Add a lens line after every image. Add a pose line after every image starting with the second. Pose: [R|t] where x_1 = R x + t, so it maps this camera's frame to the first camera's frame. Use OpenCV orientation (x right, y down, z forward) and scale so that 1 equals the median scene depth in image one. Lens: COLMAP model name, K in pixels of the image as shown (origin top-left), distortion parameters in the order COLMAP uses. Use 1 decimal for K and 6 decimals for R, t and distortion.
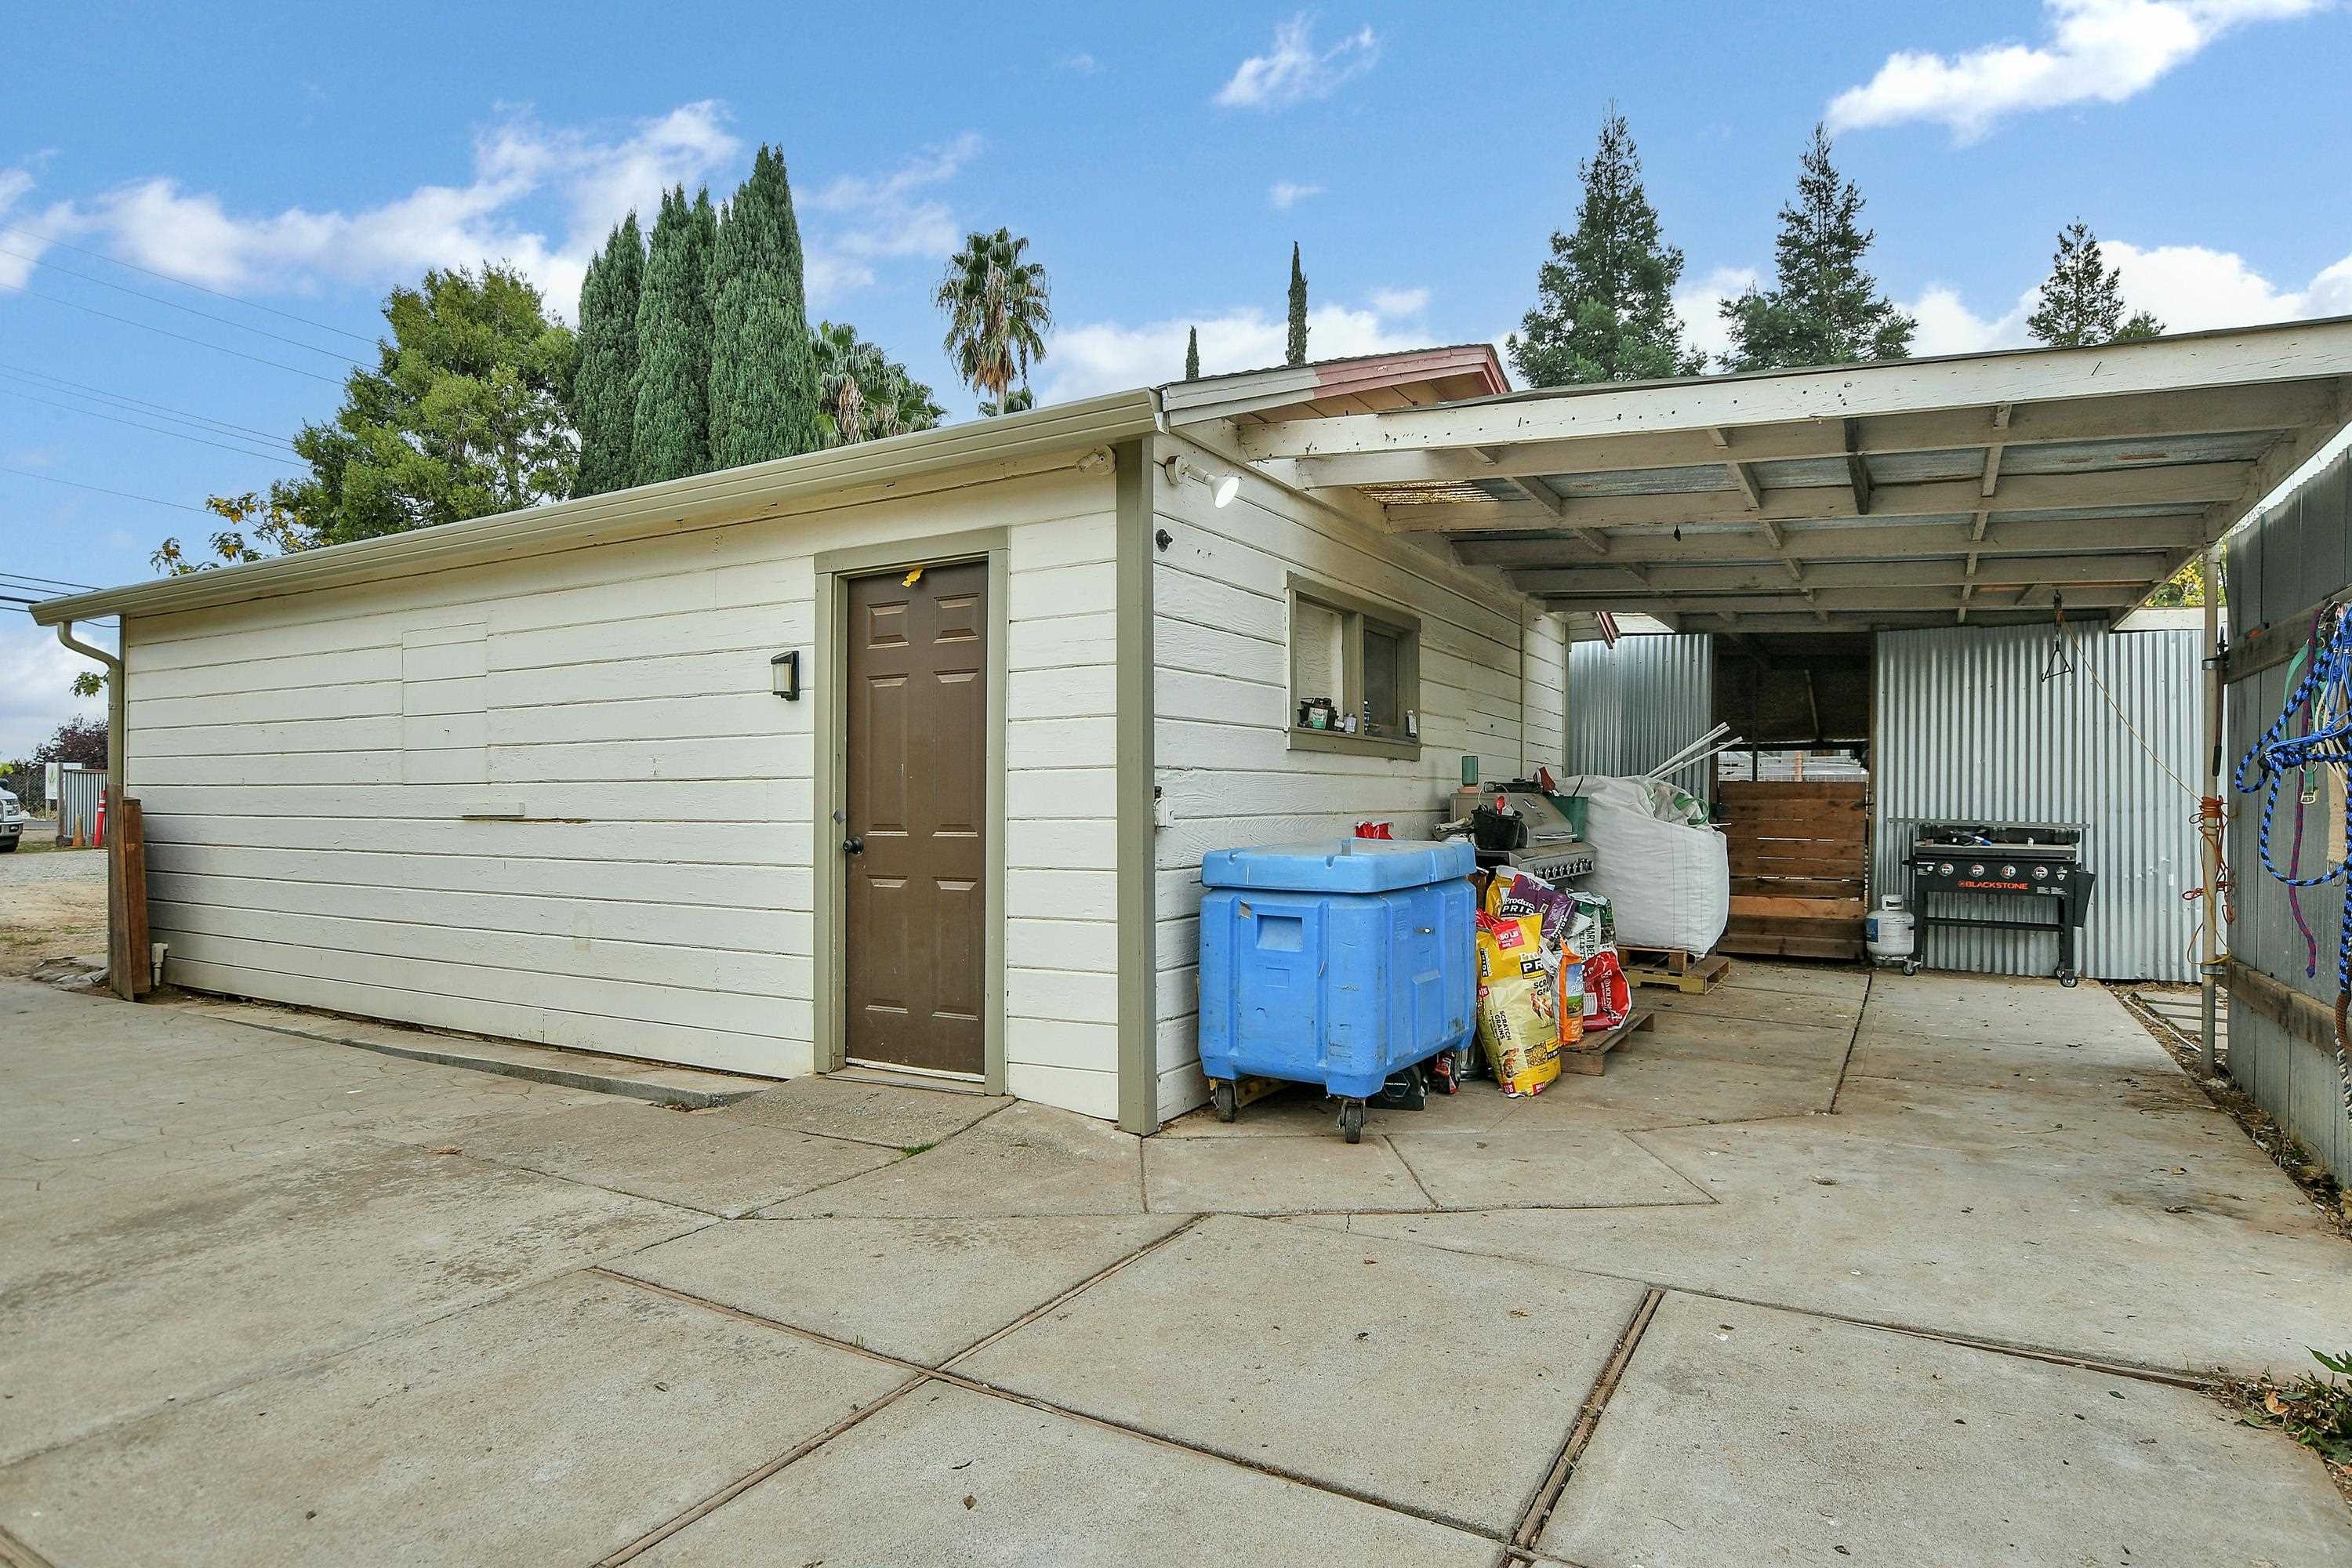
lens RADIAL K [[1285.5, 0, 1182.7], [0, 1285.5, 796.0], [0, 0, 1]] dist [-0.006428, 0.000172]
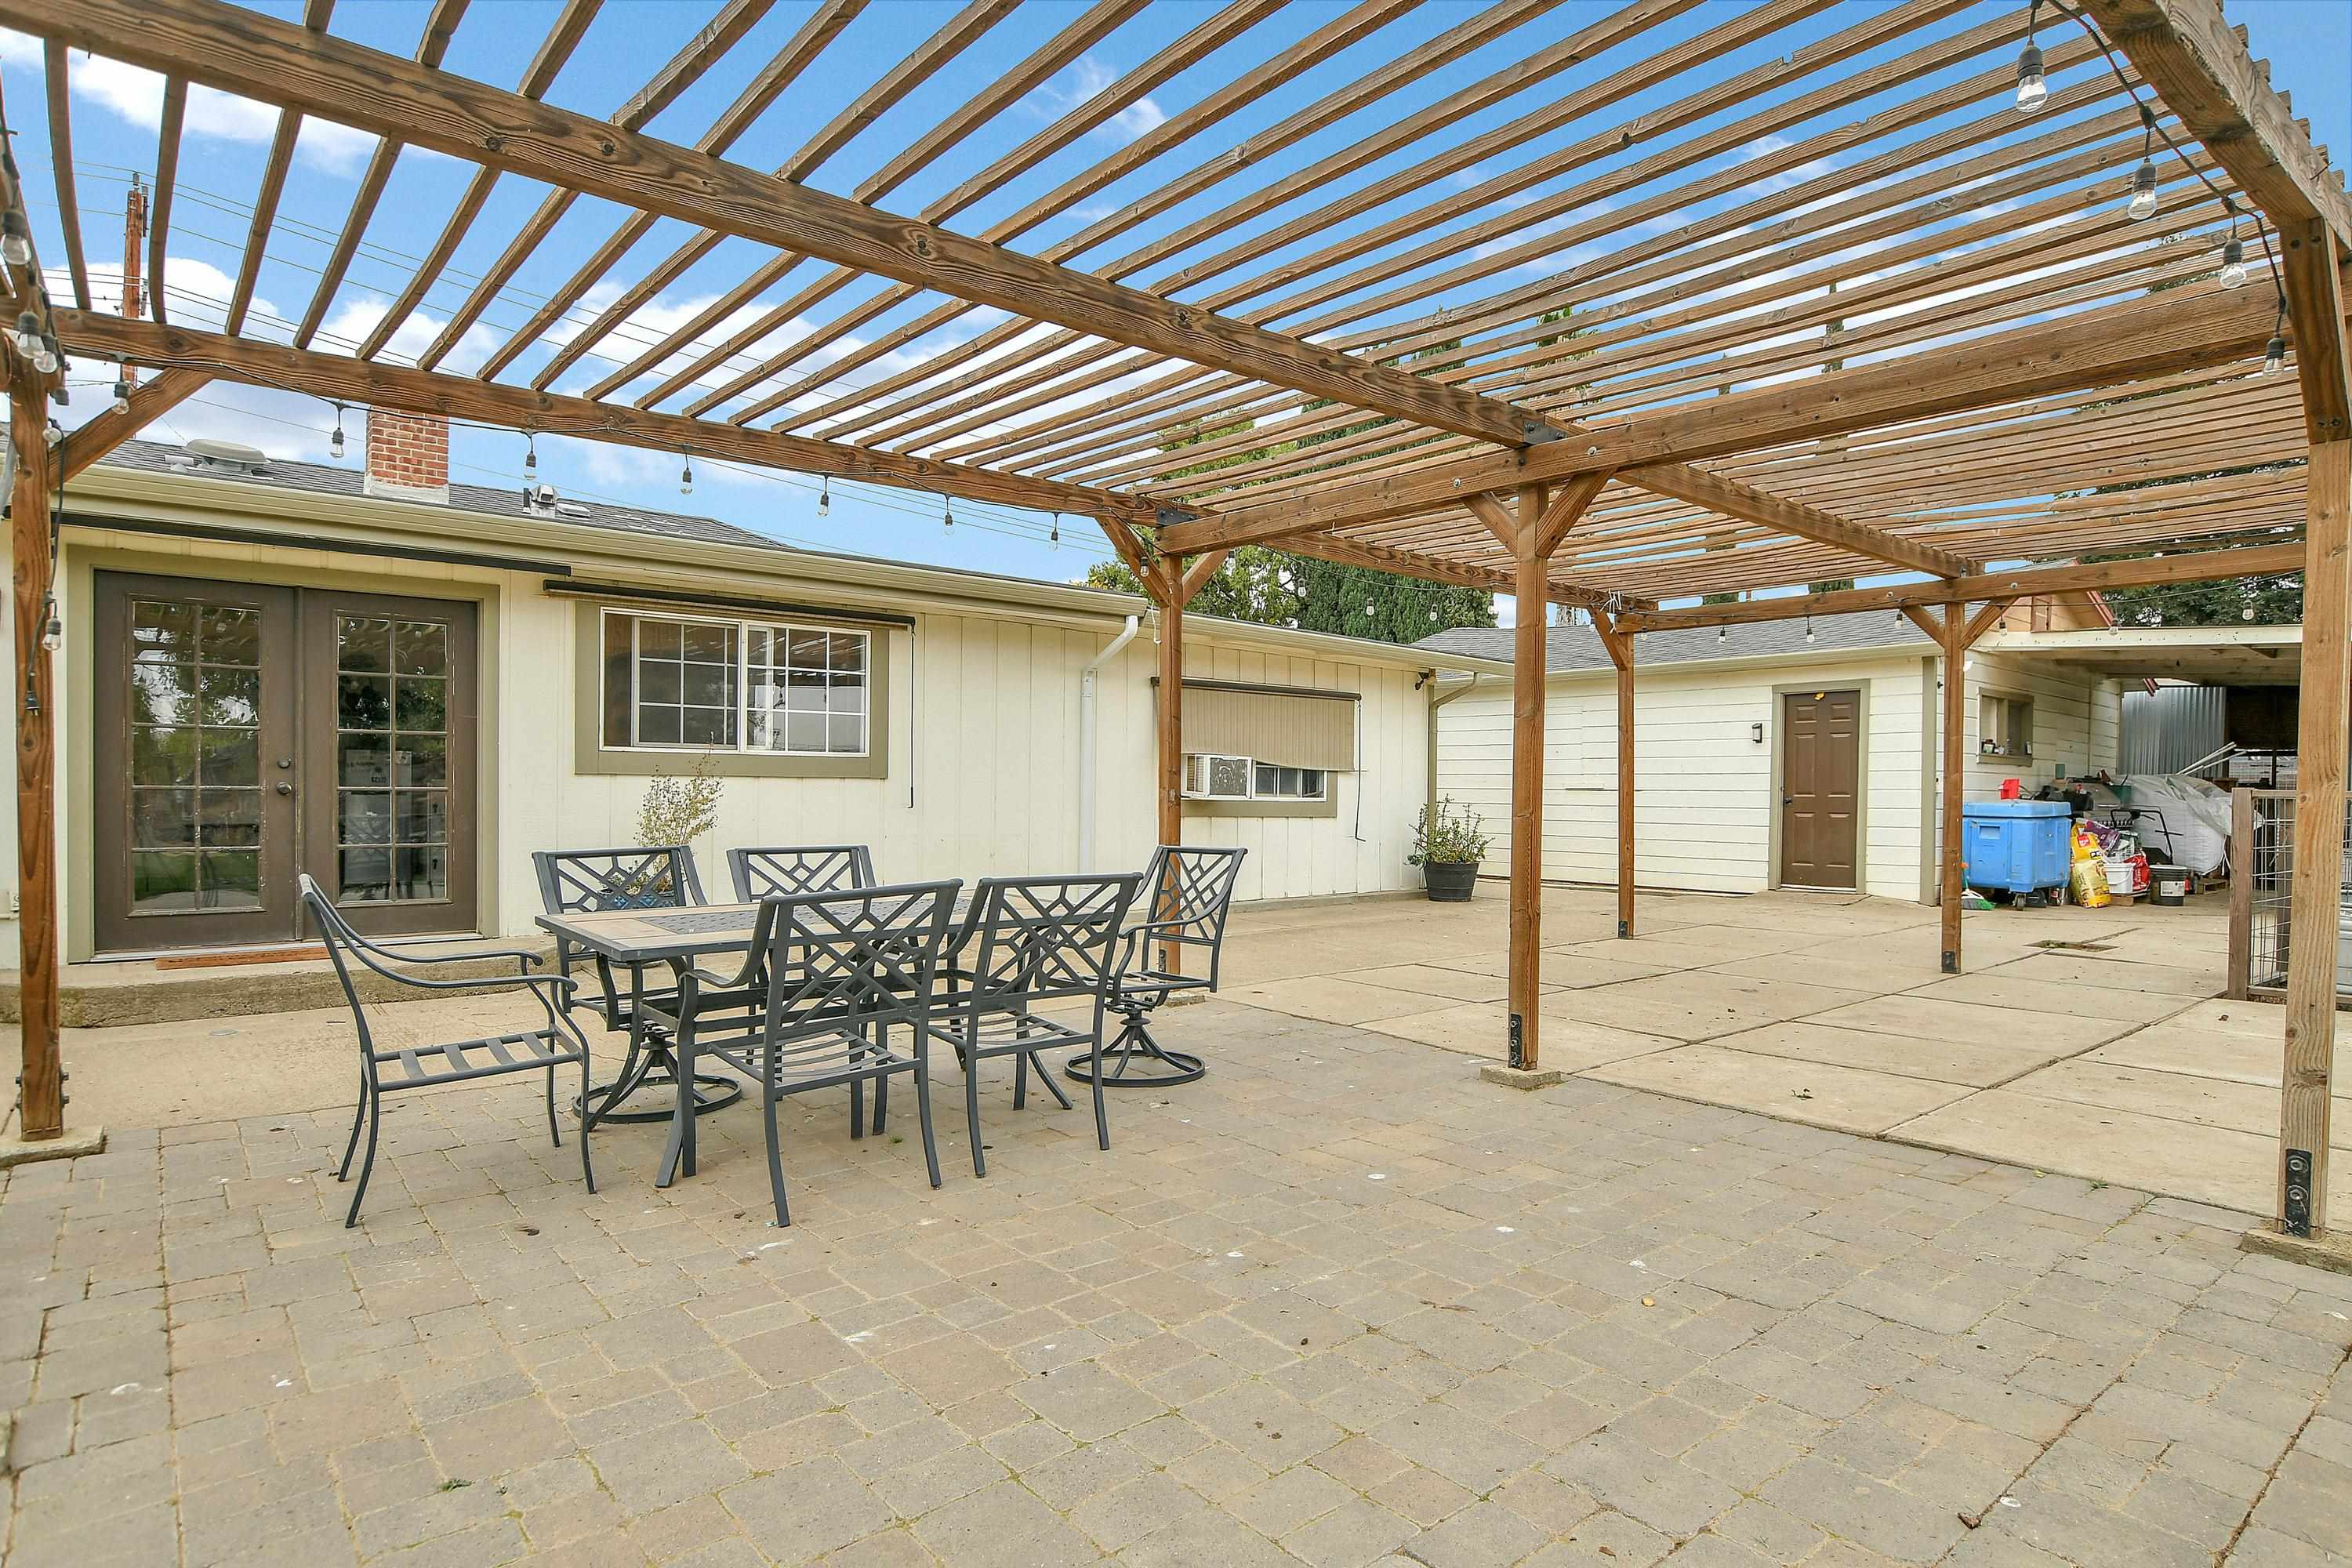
lens RADIAL K [[1285.5, 0, 1186.7], [0, 1285.5, 795.7], [0, 0, 1]] dist [-0.006428, 0.000172]
pose [[0.941424, 0.012105, -0.337008, -0.113552], [-0.009466, 0.999910, 0.009471, 0.003518], [0.337092, -0.005726, 0.941454, -0.394785]]
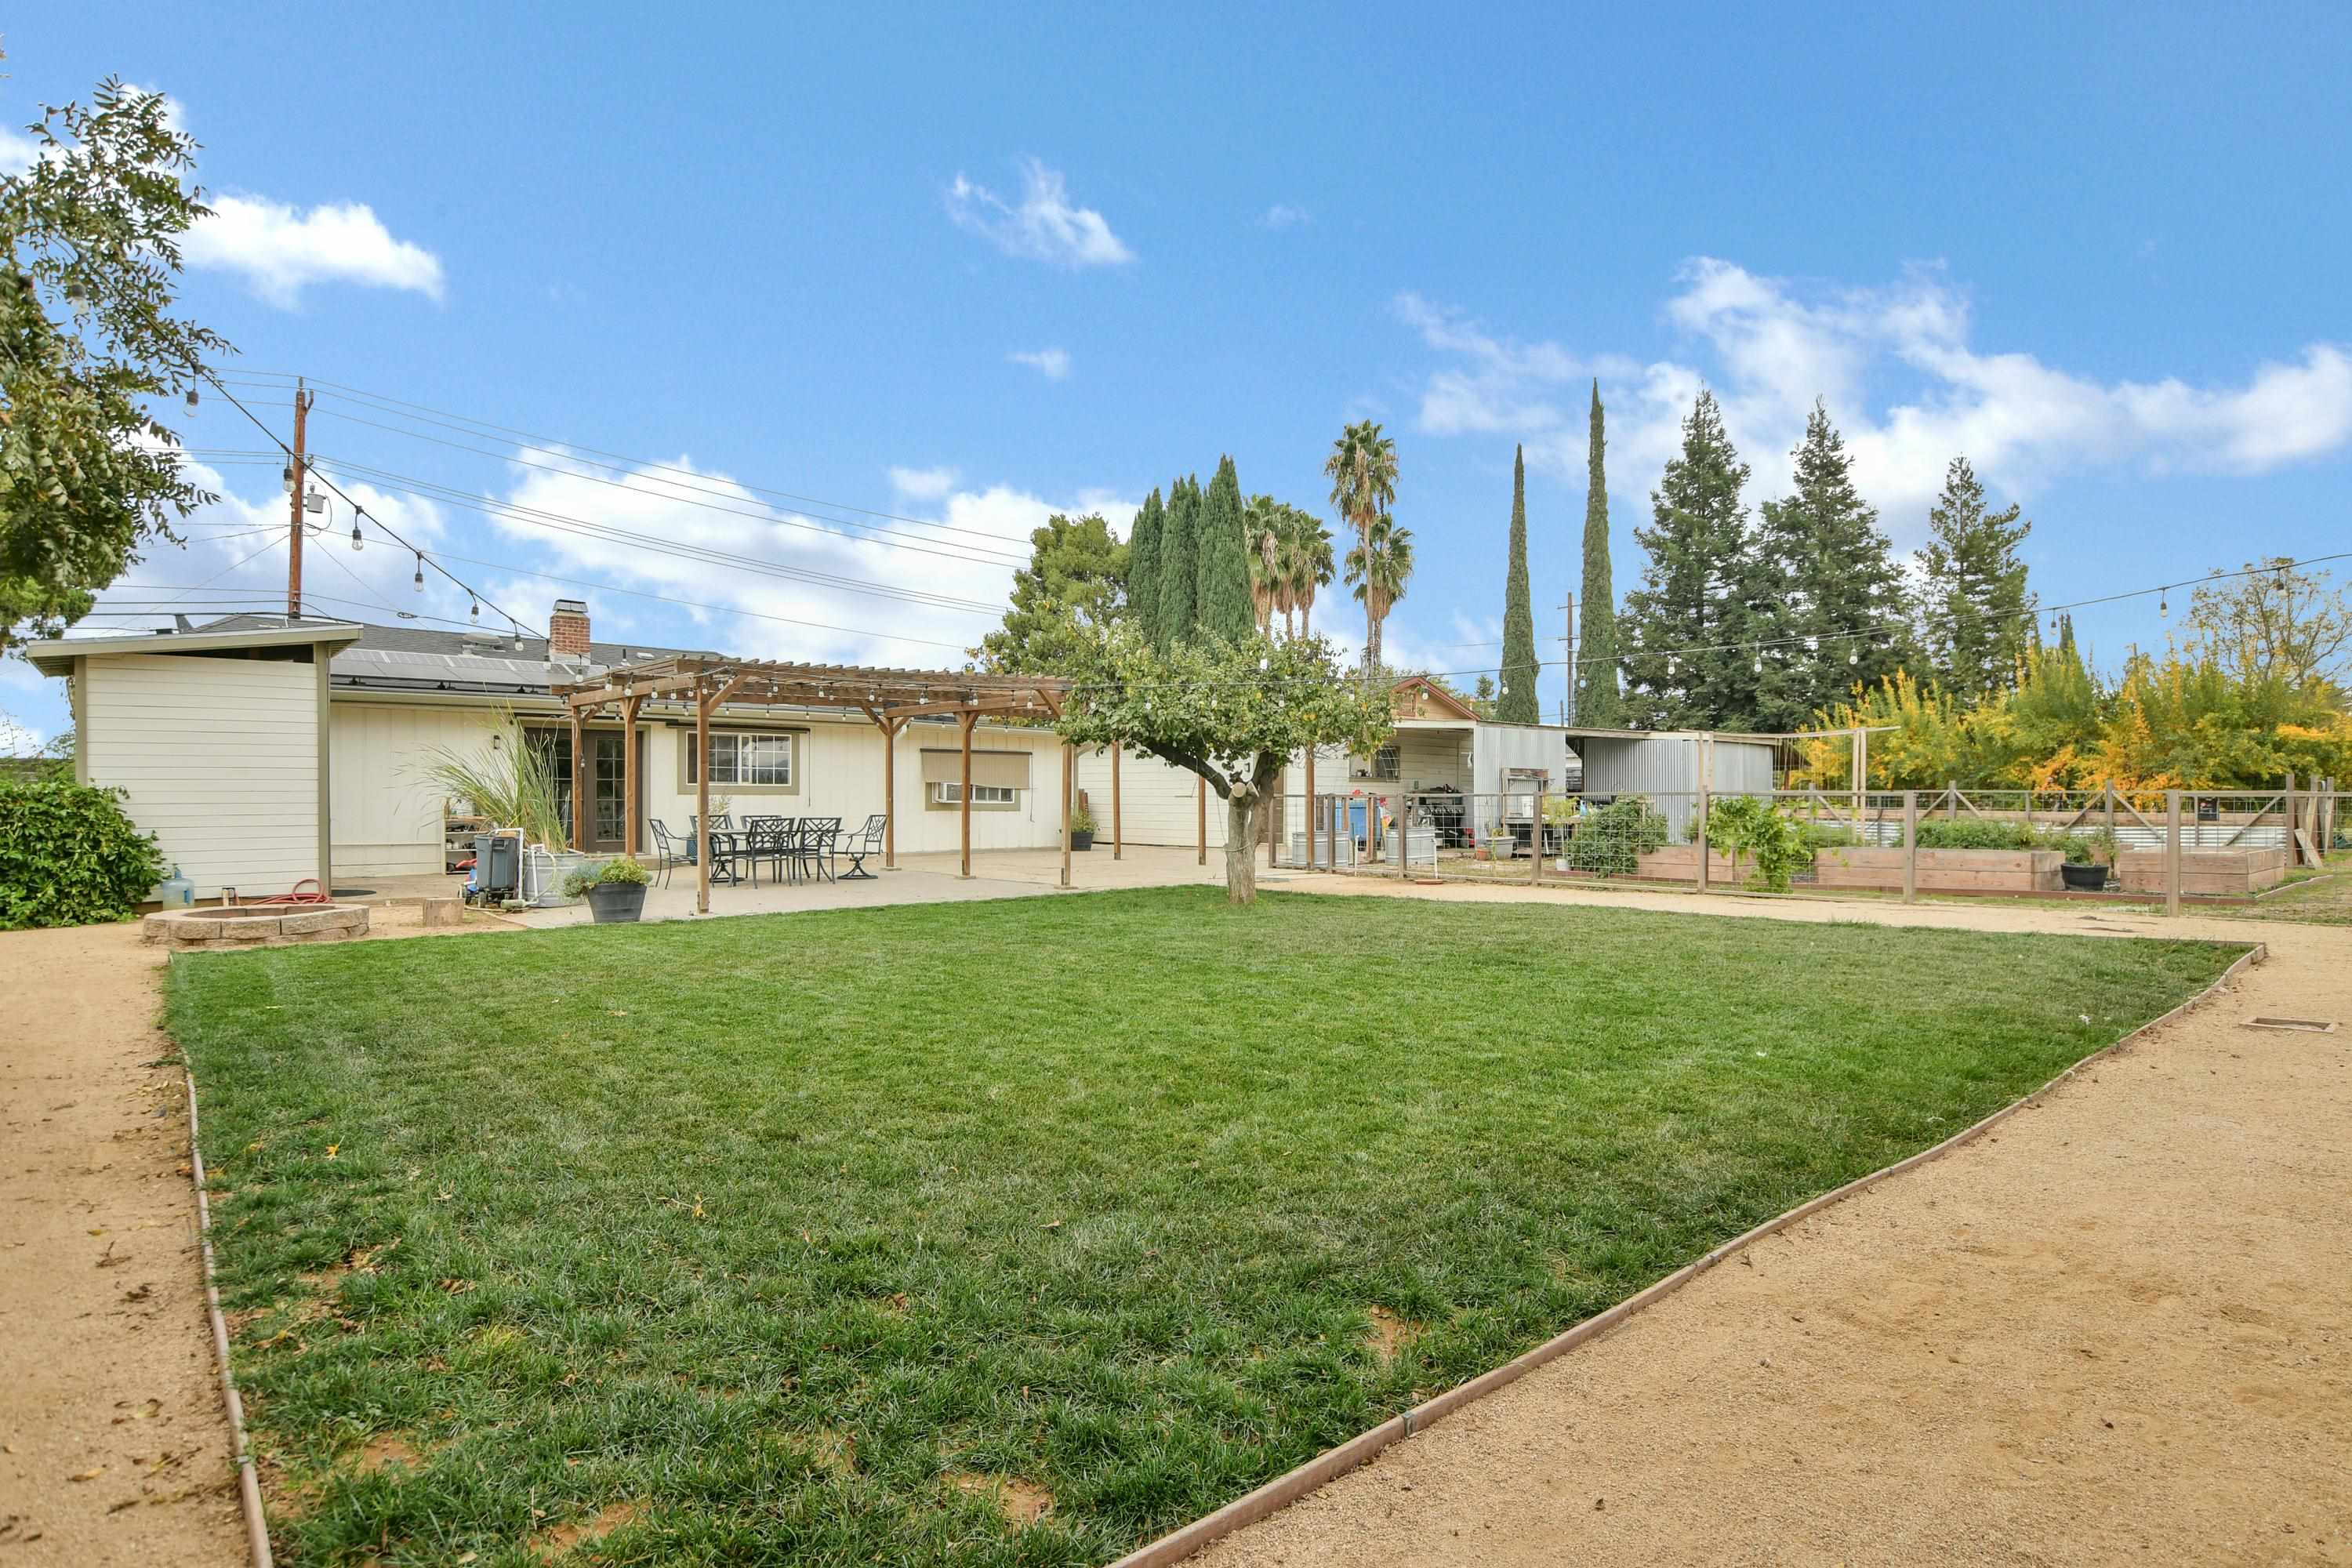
lens RADIAL K [[1285.5, 0, 1177.3], [0, 1285.5, 785.5], [0, 0, 1]] dist [-0.006428, 0.000172]
pose [[0.945913, -0.001643, -0.324416, 0.236297], [-0.000476, 0.999979, -0.006452, 0.002245], [0.324420, 0.006258, 0.945892, -0.857658]]
